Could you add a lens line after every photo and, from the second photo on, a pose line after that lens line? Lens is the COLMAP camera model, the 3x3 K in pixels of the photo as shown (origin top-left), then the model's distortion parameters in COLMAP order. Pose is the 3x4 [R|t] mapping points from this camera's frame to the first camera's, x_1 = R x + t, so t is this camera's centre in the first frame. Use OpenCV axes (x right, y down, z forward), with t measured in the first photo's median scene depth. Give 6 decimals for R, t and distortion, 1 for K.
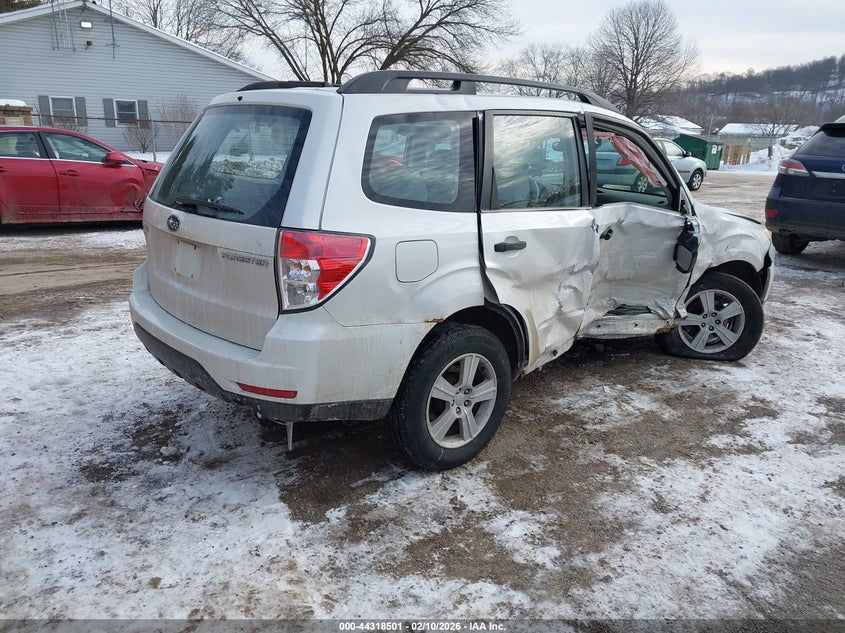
lens RADIAL K [[657.3, 0, 413.9], [0, 657.3, 317.9], [0, 0, 1]] dist [0.073132, -0.110873]
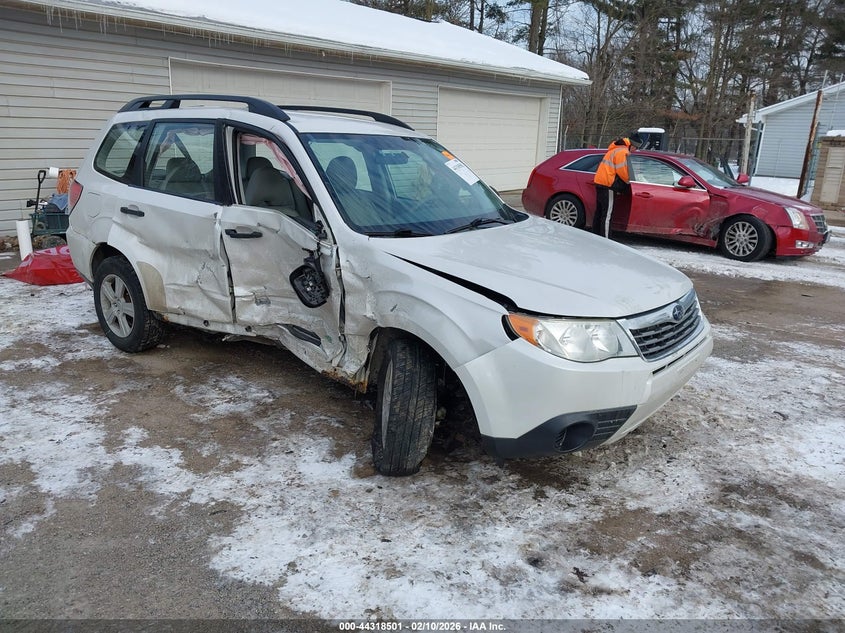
lens RADIAL K [[657.3, 0, 413.9], [0, 657.3, 317.9], [0, 0, 1]] dist [0.073132, -0.110873]
pose [[0.194729, 0.249940, -0.948478, 1.588924], [-0.299977, 0.935832, 0.185020, -0.321654], [0.933860, 0.248493, 0.257210, 1.180341]]
